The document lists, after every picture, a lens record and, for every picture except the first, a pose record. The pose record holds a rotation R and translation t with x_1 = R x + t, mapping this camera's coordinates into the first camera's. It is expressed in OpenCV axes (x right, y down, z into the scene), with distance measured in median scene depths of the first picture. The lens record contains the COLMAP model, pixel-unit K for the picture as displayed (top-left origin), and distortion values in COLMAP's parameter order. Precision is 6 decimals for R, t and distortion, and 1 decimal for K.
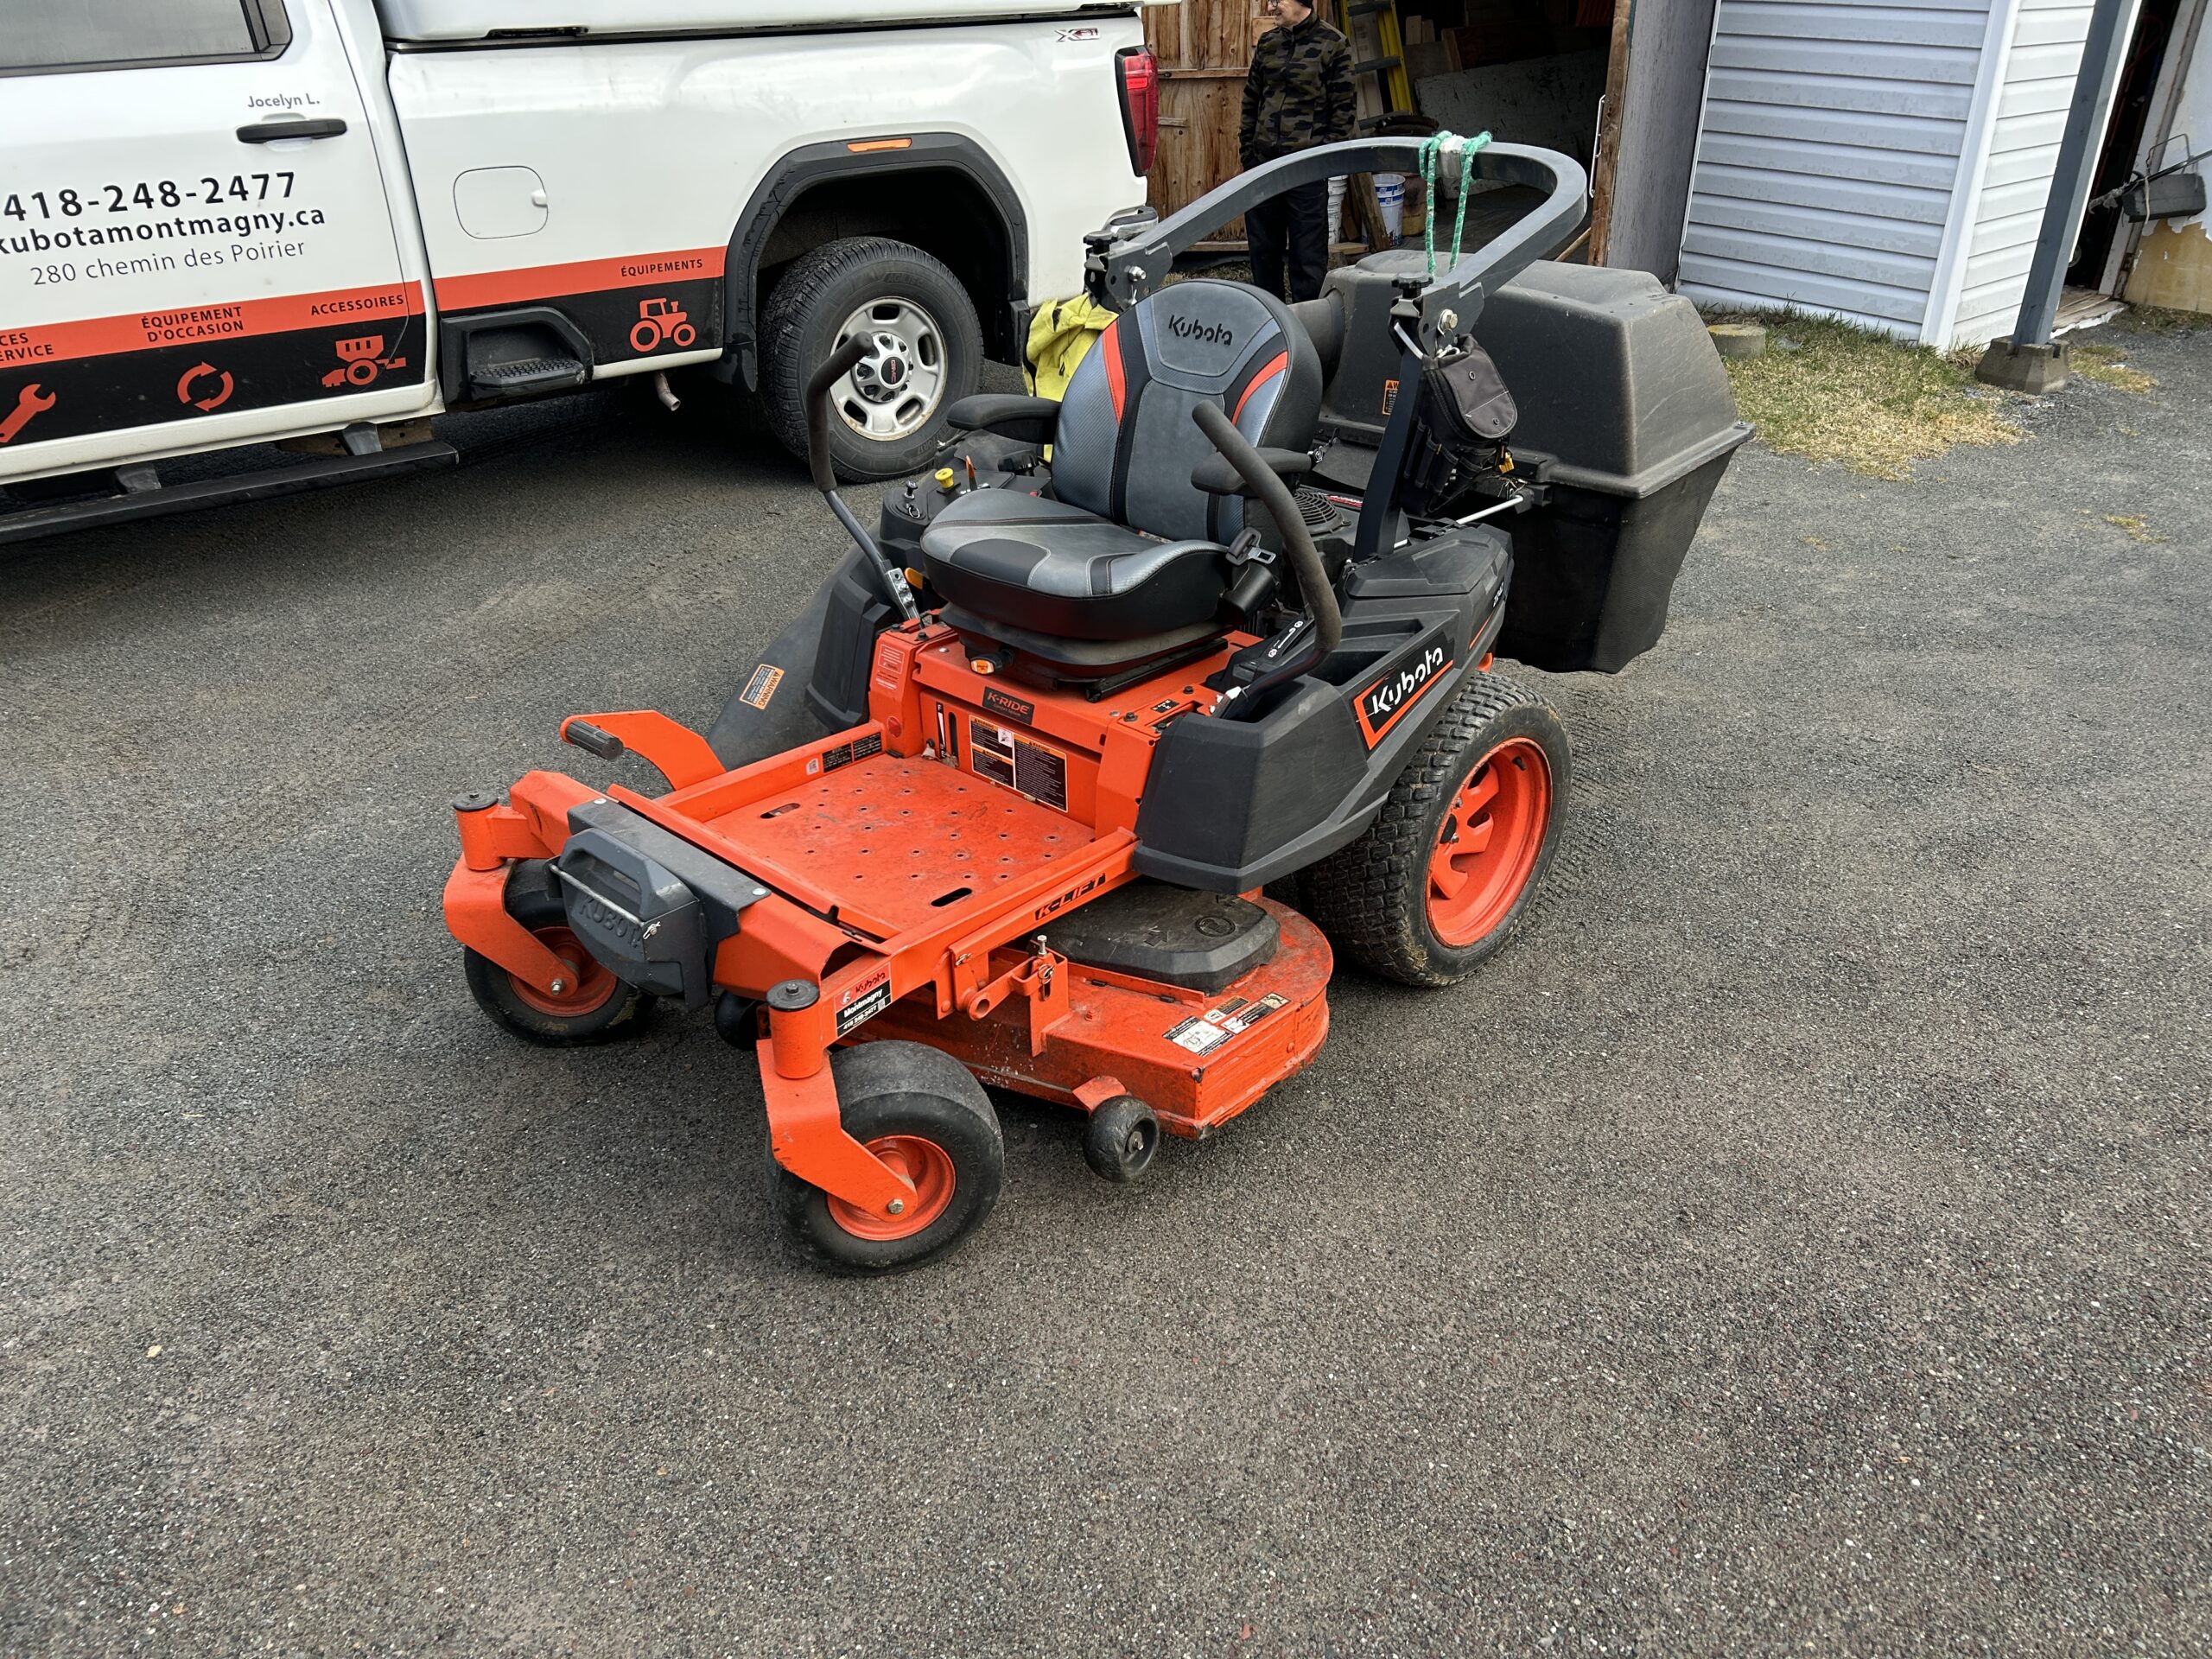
lens RADIAL K [[1611.1, 0, 1106.0], [0, 1611.1, 829.5], [0, 0, 1]] dist [0.042913, -0.042407]
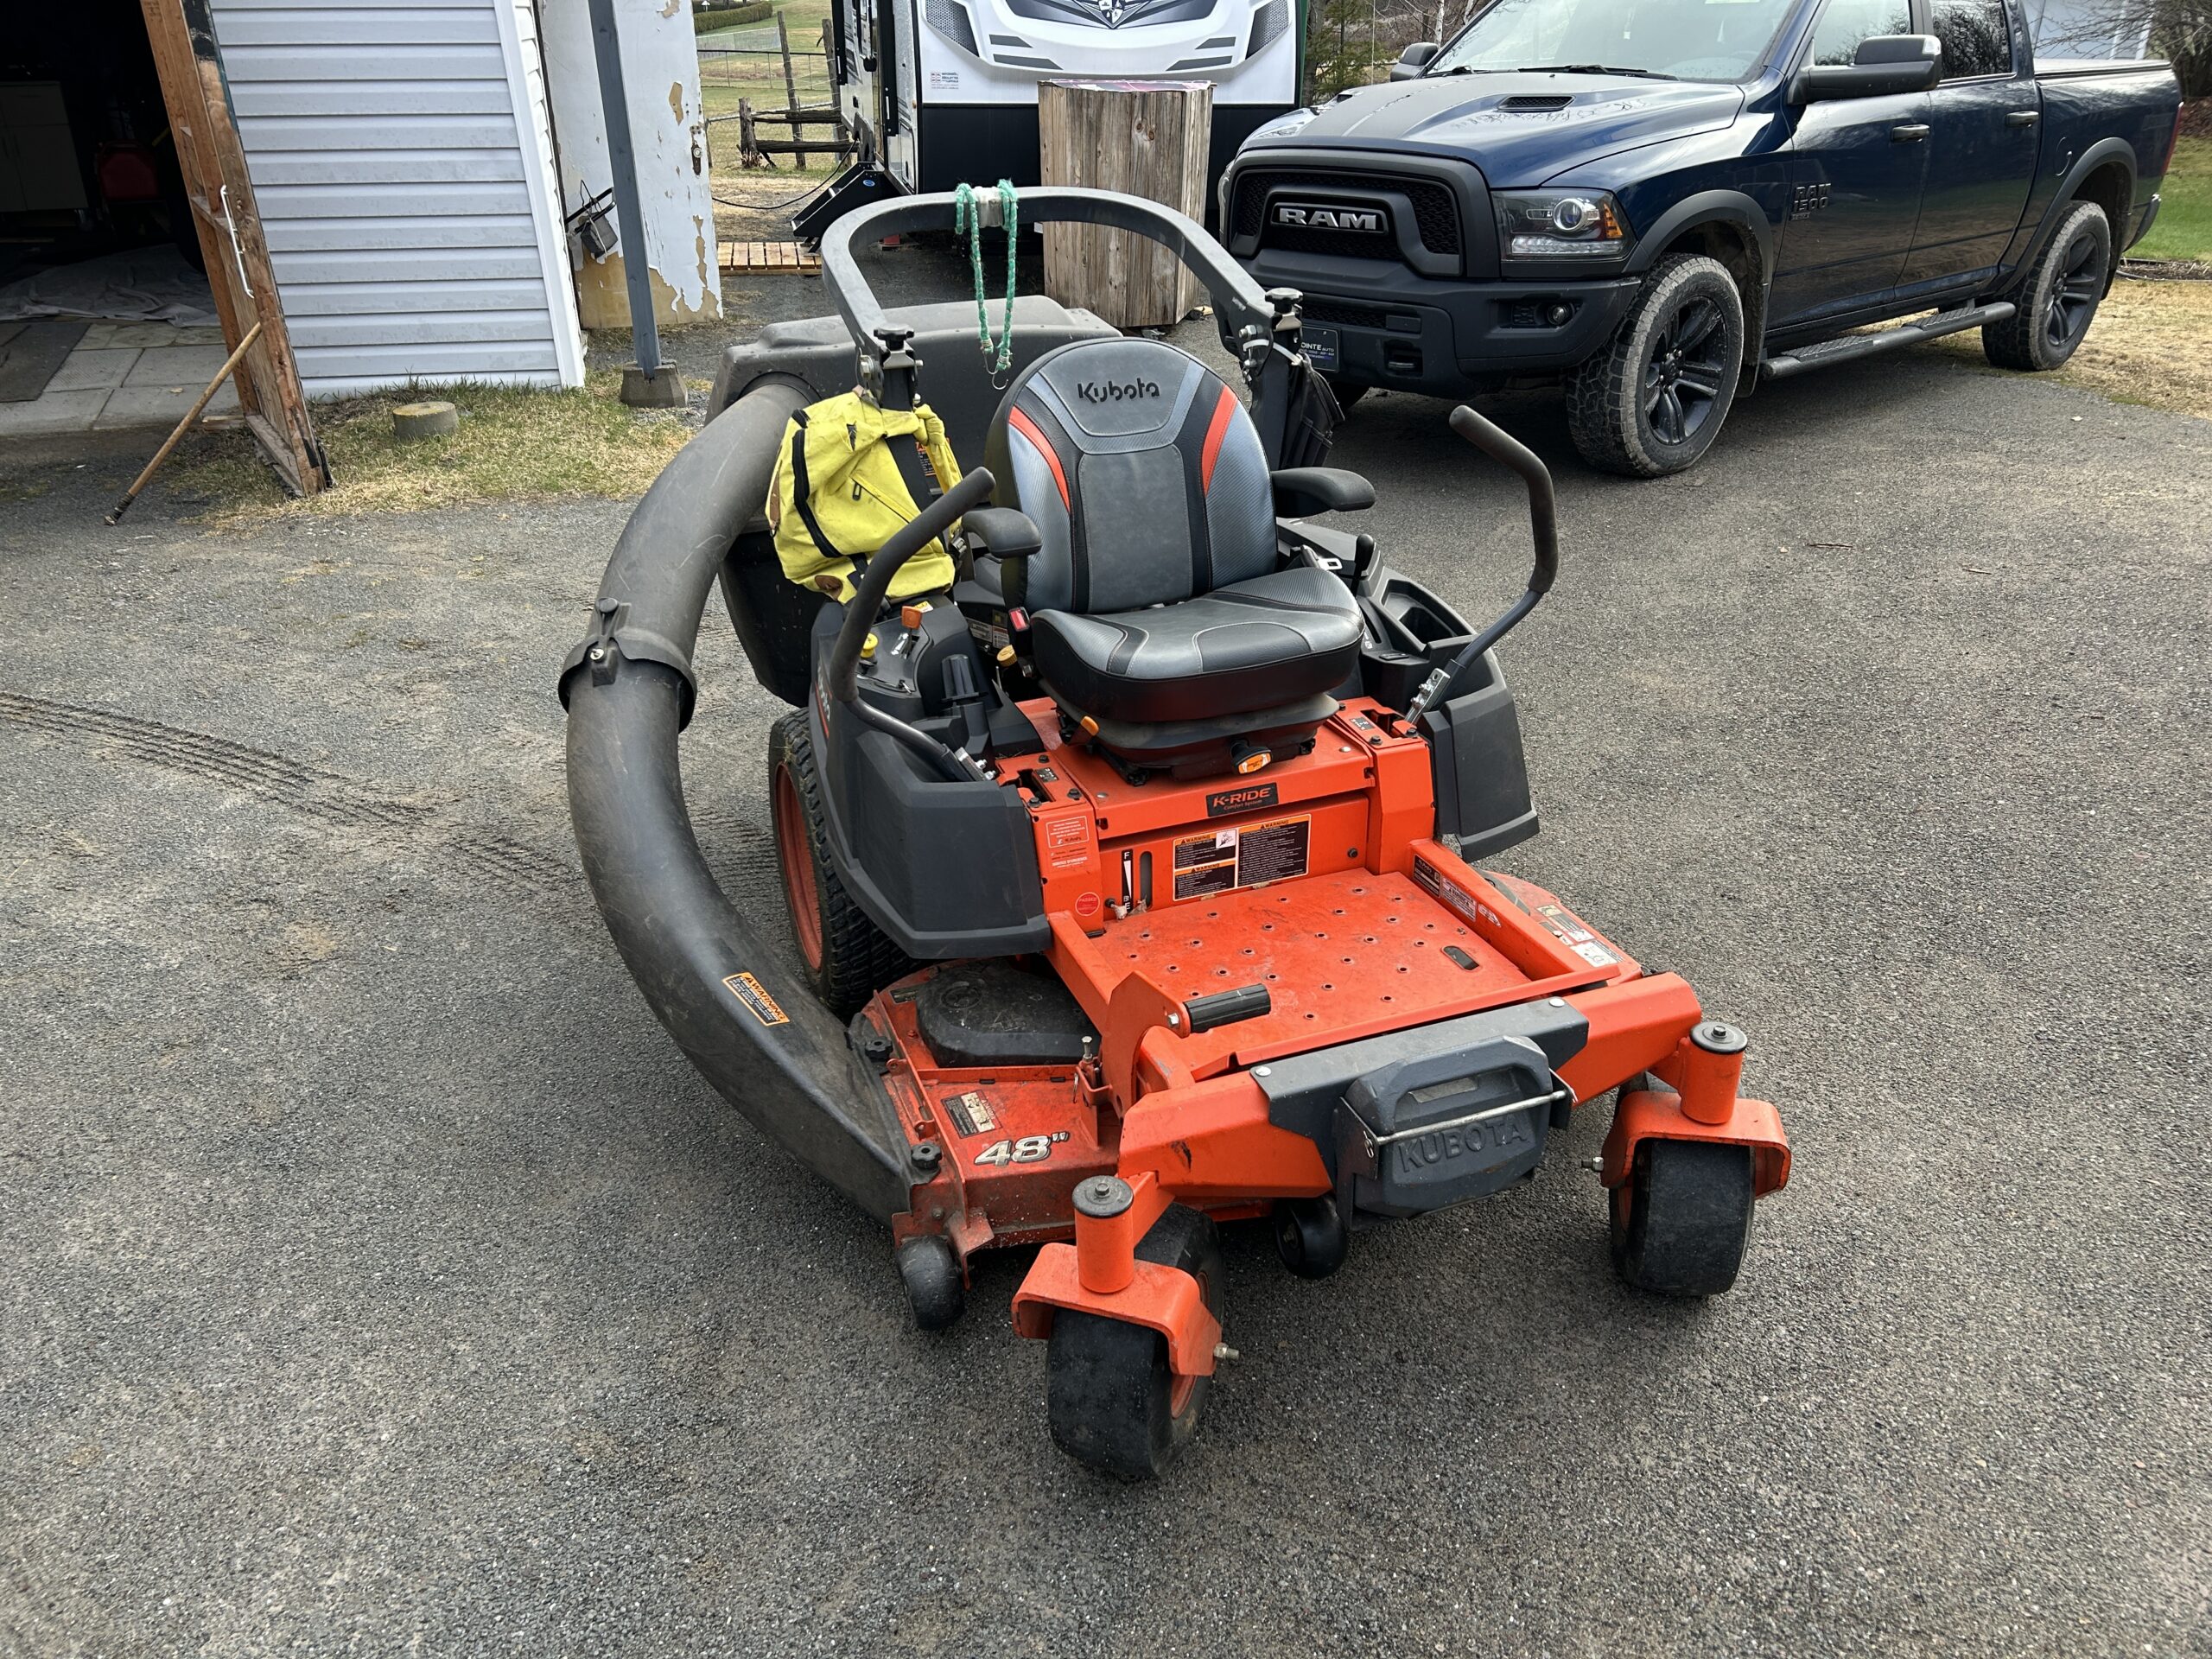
lens RADIAL K [[1611.1, 0, 1106.0], [0, 1611.1, 829.5], [0, 0, 1]] dist [0.042913, -0.042407]
pose [[0.457219, -0.410672, 0.788859, -0.427592], [0.443301, 0.874195, 0.198161, -0.143534], [-0.770996, 0.259100, 0.581750, 0.267588]]
